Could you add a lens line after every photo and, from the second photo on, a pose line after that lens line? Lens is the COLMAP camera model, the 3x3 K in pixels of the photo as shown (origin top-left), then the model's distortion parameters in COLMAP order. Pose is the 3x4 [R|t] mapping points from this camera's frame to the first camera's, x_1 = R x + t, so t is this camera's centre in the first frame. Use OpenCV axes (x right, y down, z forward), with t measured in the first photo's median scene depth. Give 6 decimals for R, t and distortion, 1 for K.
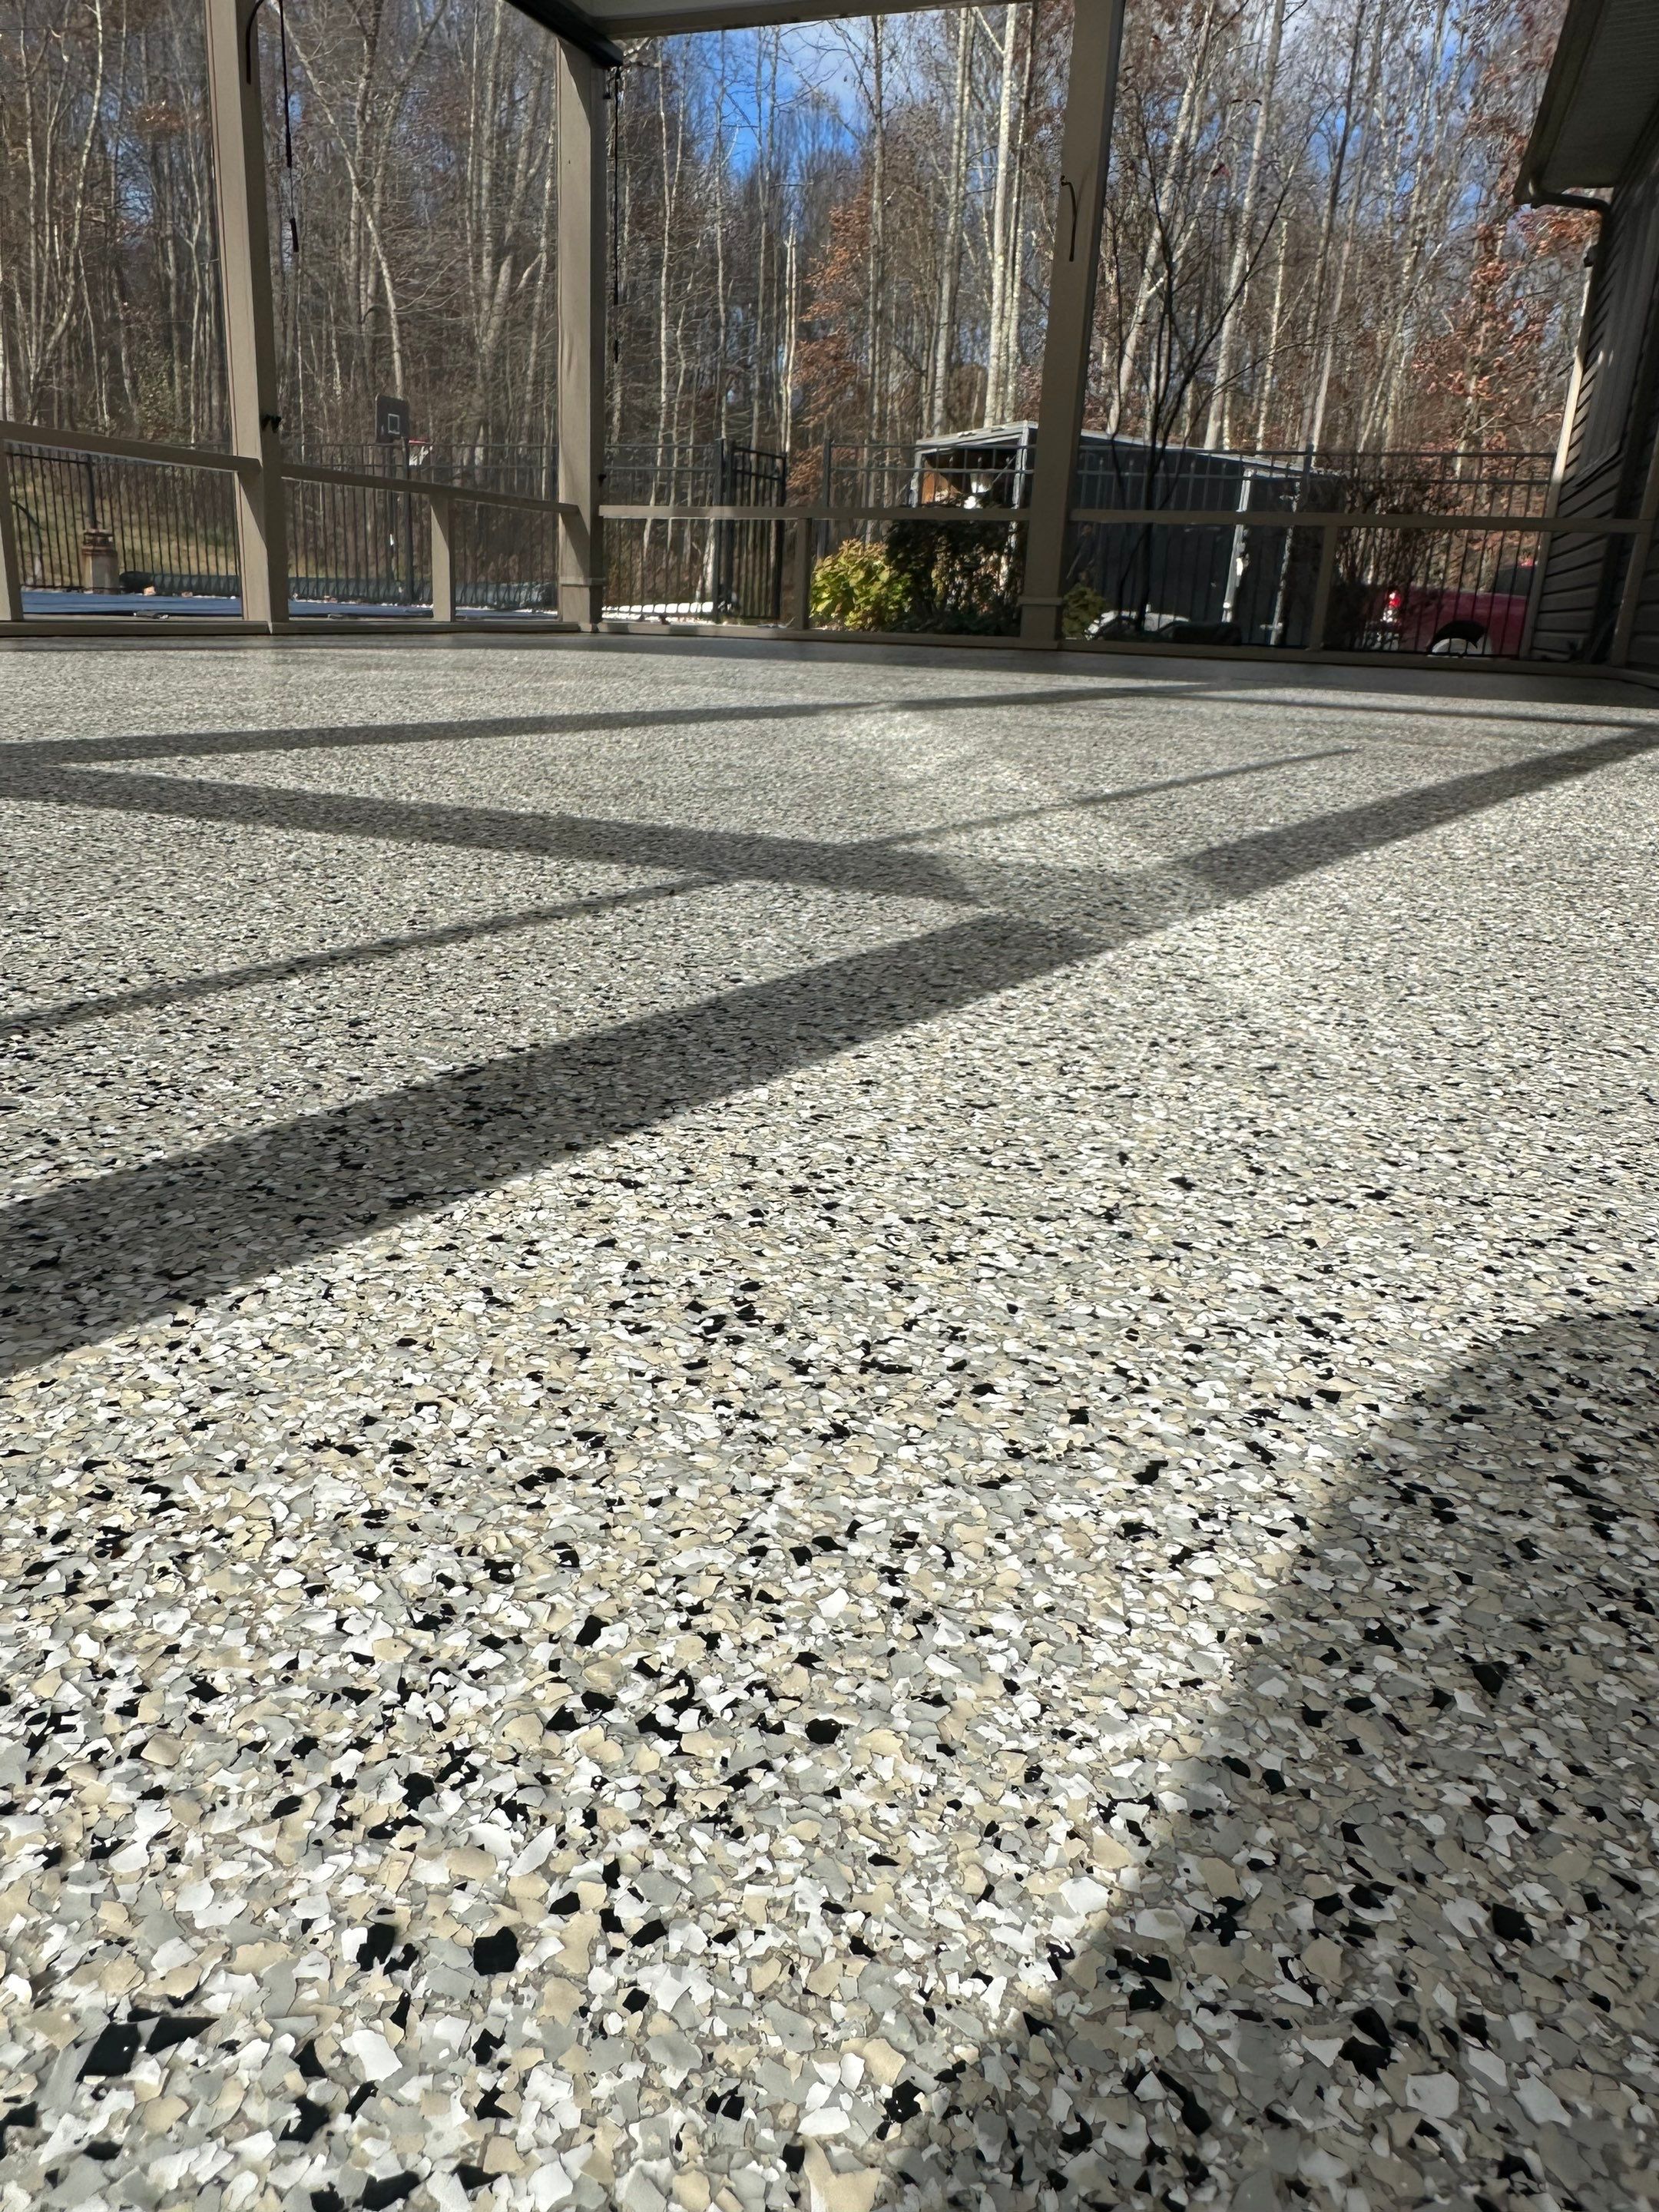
lens RADIAL K [[1496.2, 0, 763.6], [0, 1496.2, 1100.8], [0, 0, 1]] dist [-0.002530, -0.000462]
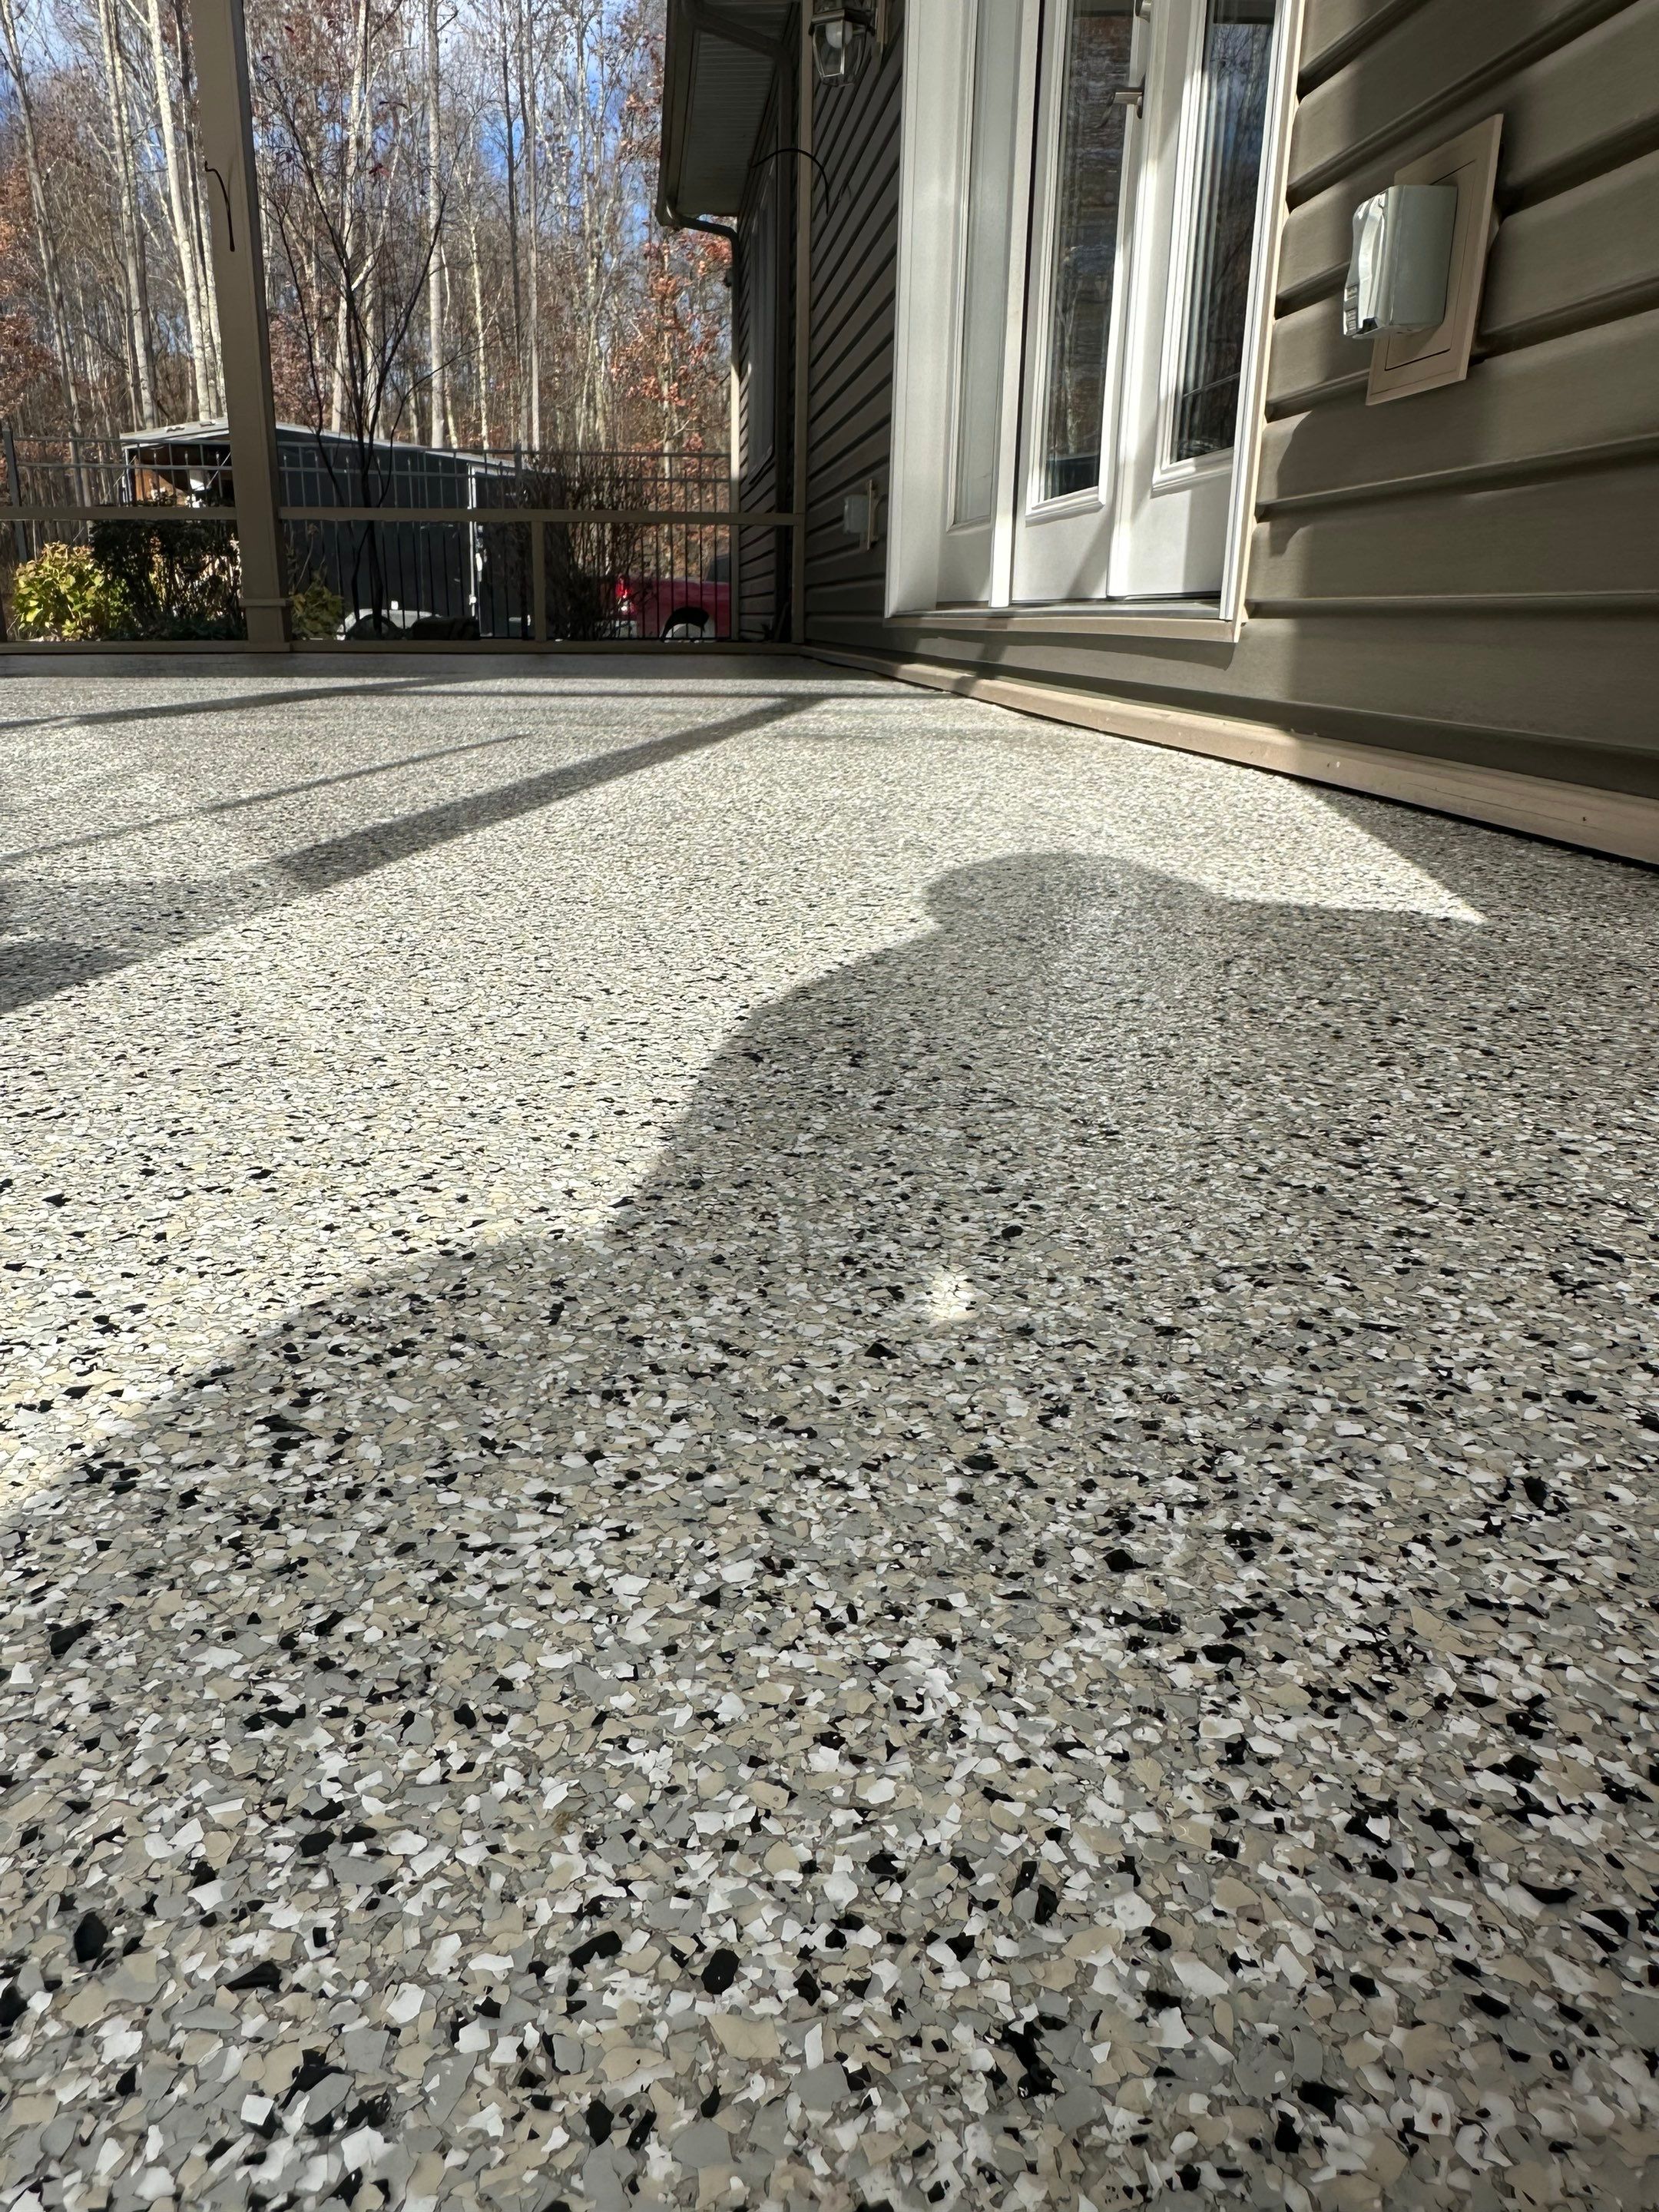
lens RADIAL K [[1495.0, 0, 774.8], [0, 1495.0, 1105.6], [0, 0, 1]] dist [-0.007429, 0.001849]
pose [[0.892406, -0.172134, 0.417111, 0.231523], [0.170056, 0.984519, 0.042460, 0.024839], [-0.417963, 0.033041, 0.907863, -0.066463]]
